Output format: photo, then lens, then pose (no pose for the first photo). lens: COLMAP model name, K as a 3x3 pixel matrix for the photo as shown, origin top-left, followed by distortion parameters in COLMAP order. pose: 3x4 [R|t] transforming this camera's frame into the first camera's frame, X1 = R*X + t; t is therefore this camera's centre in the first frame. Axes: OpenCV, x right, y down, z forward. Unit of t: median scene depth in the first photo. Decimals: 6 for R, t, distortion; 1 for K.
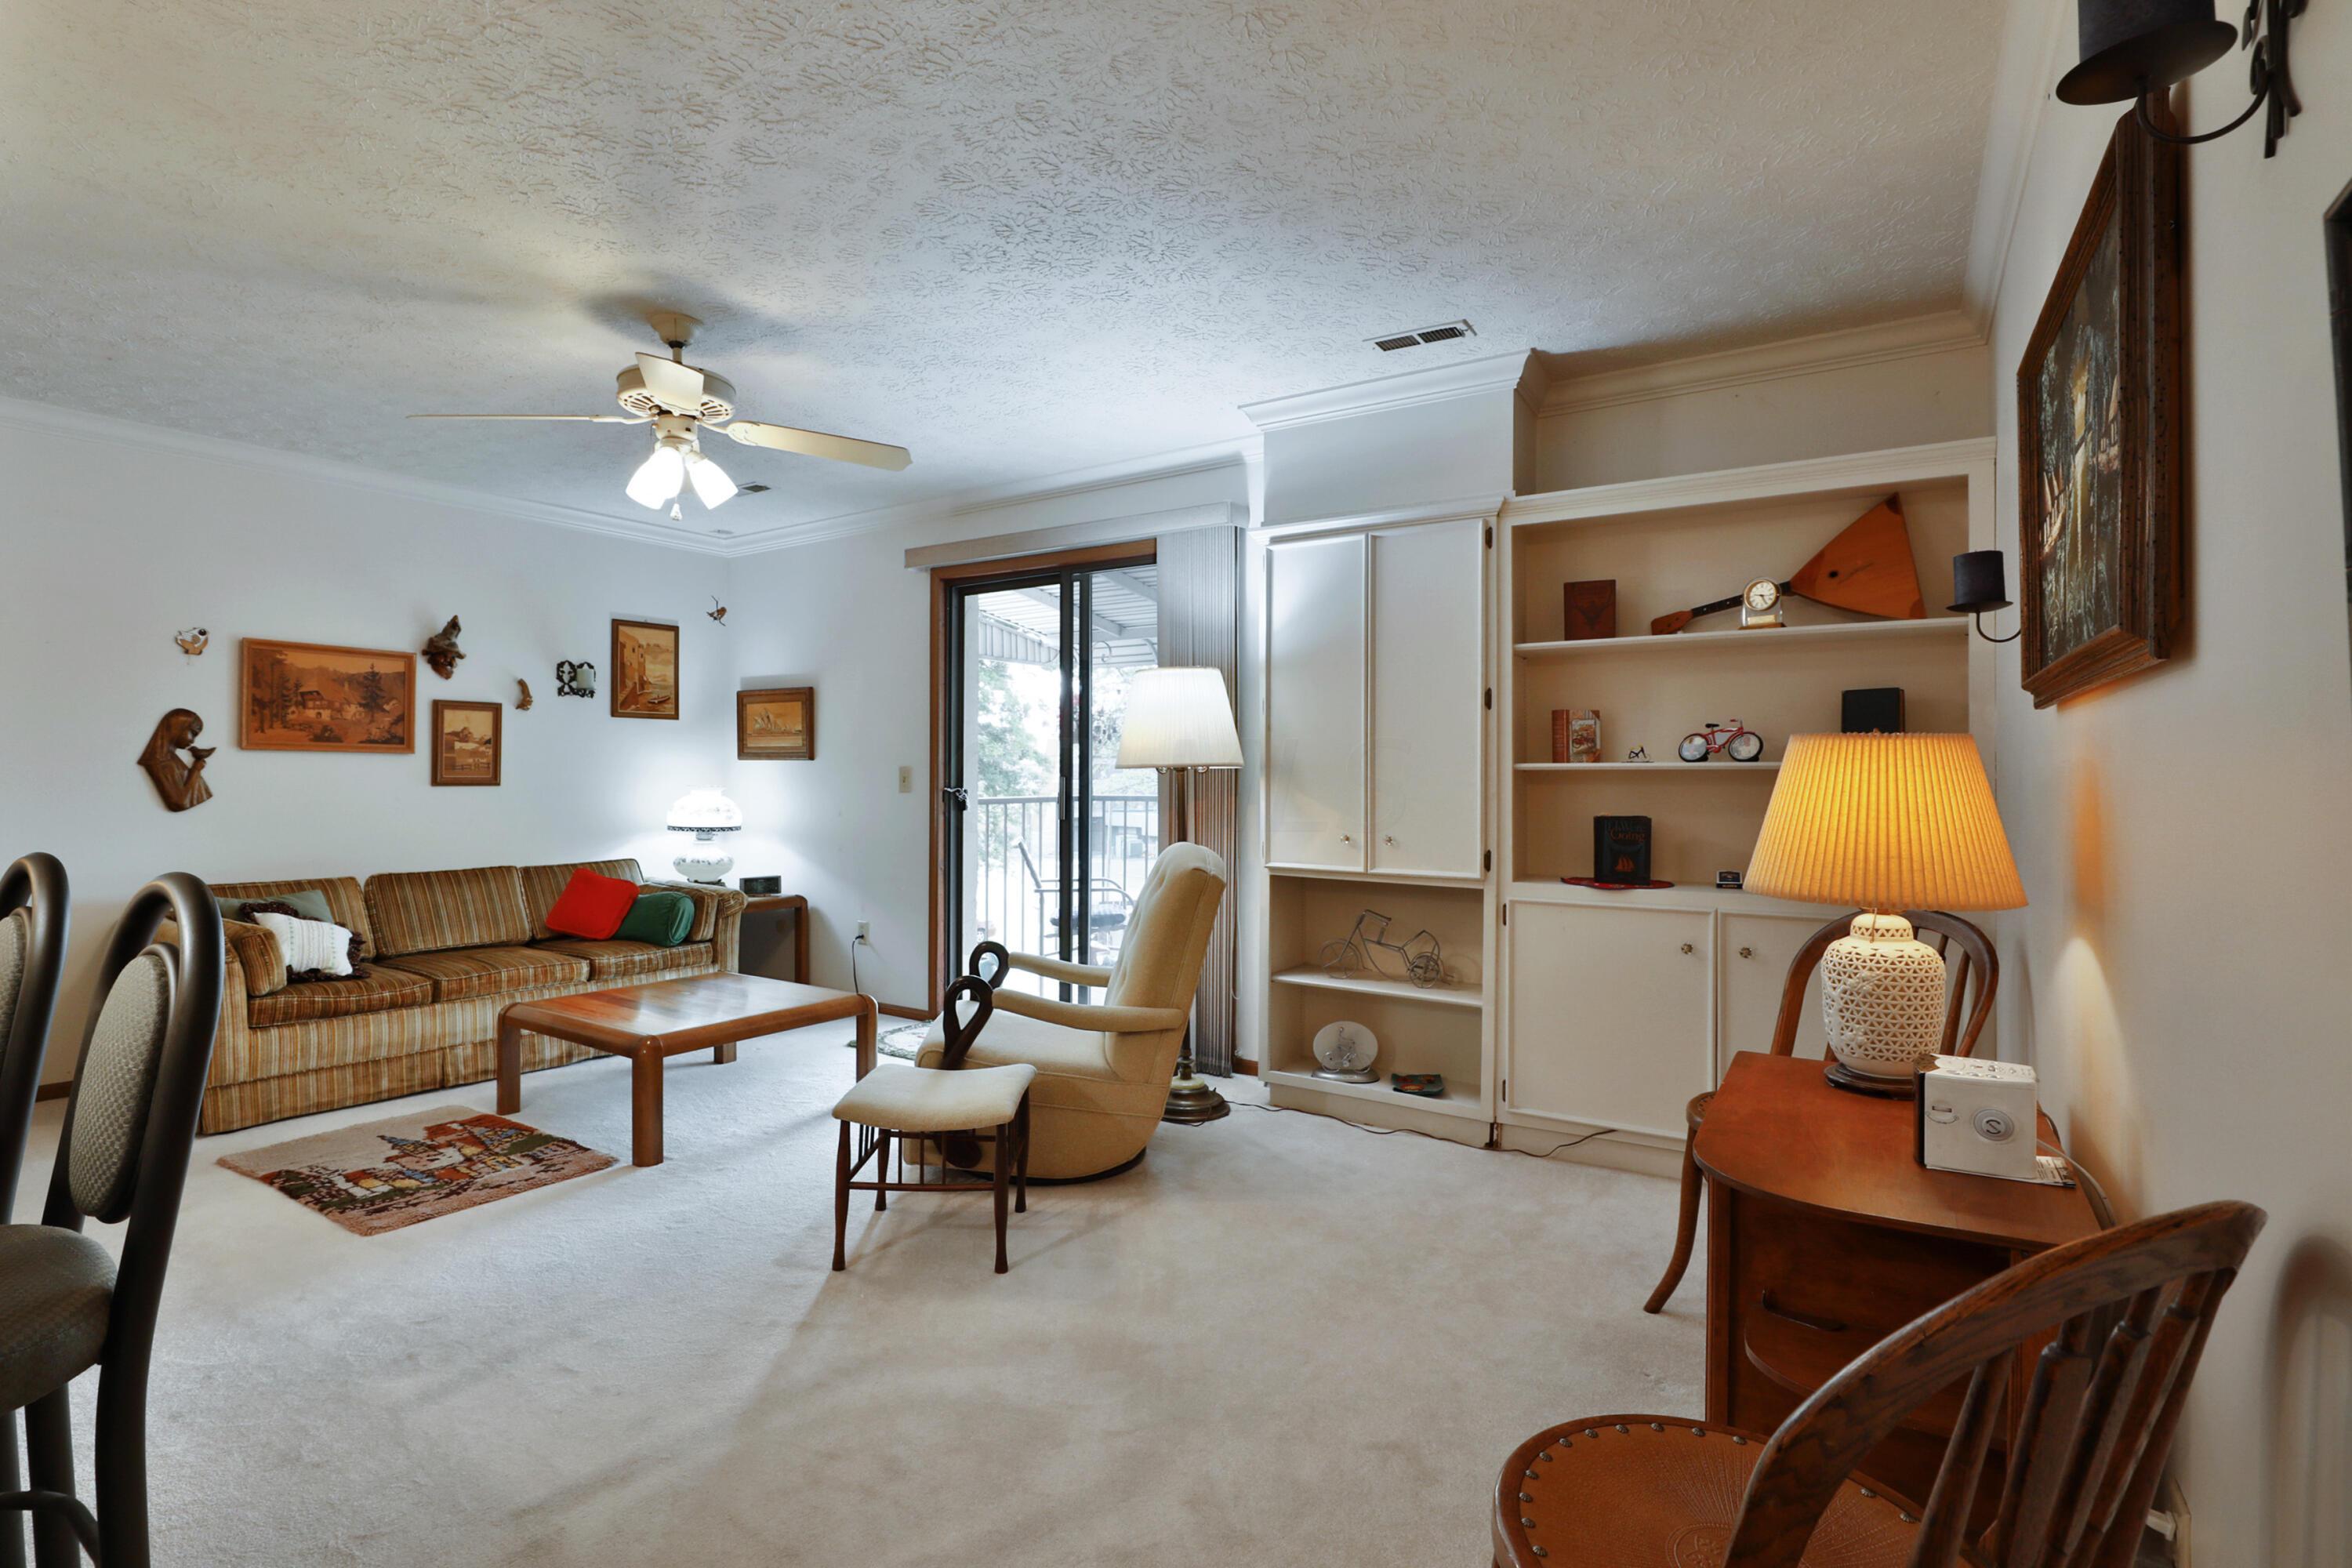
lens RADIAL K [[1134.8, 0, 1006.1], [0, 1134.8, 779.7], [0, 0, 1]] dist [-0.016983, 0.000575]
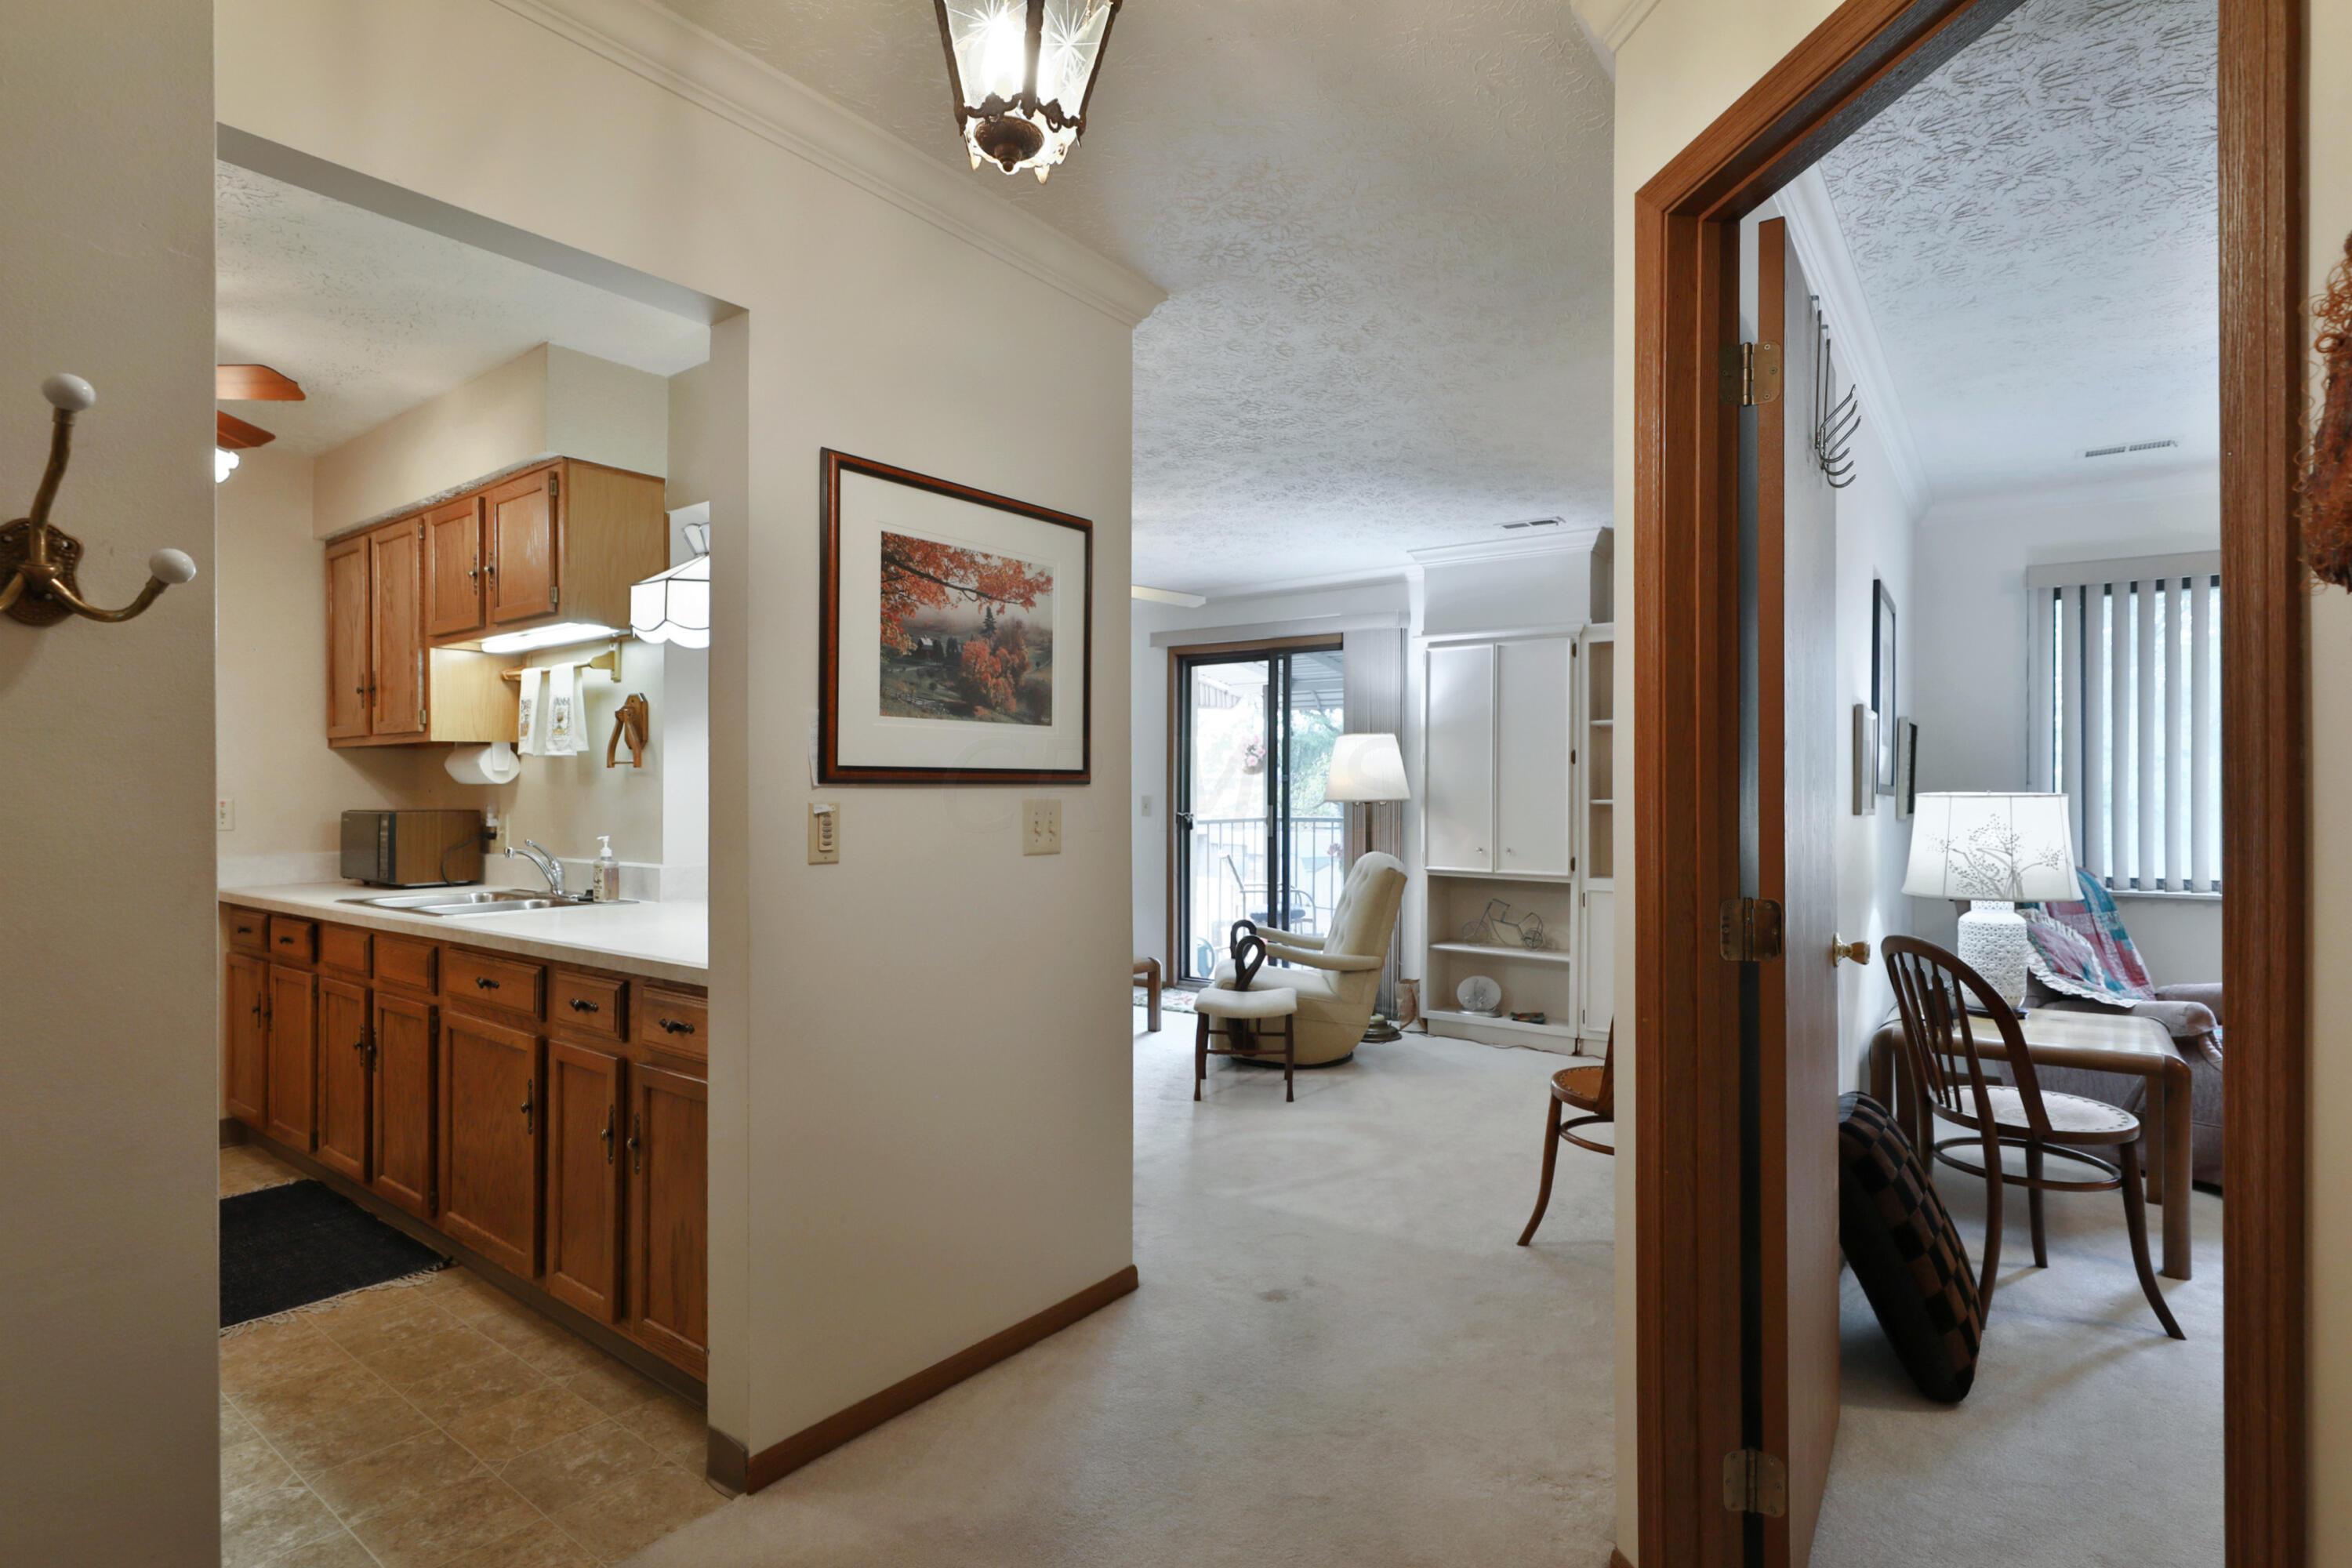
lens RADIAL K [[1248.2, 0, 1175.7], [0, 1248.2, 778.4], [0, 0, 1]] dist [0.000885, 0.001352]
pose [[0.997200, 0.005151, 0.074603, -0.209144], [-0.004232, 0.999913, -0.012476, -0.018290], [-0.074660, 0.012125, 0.997135, -0.571007]]
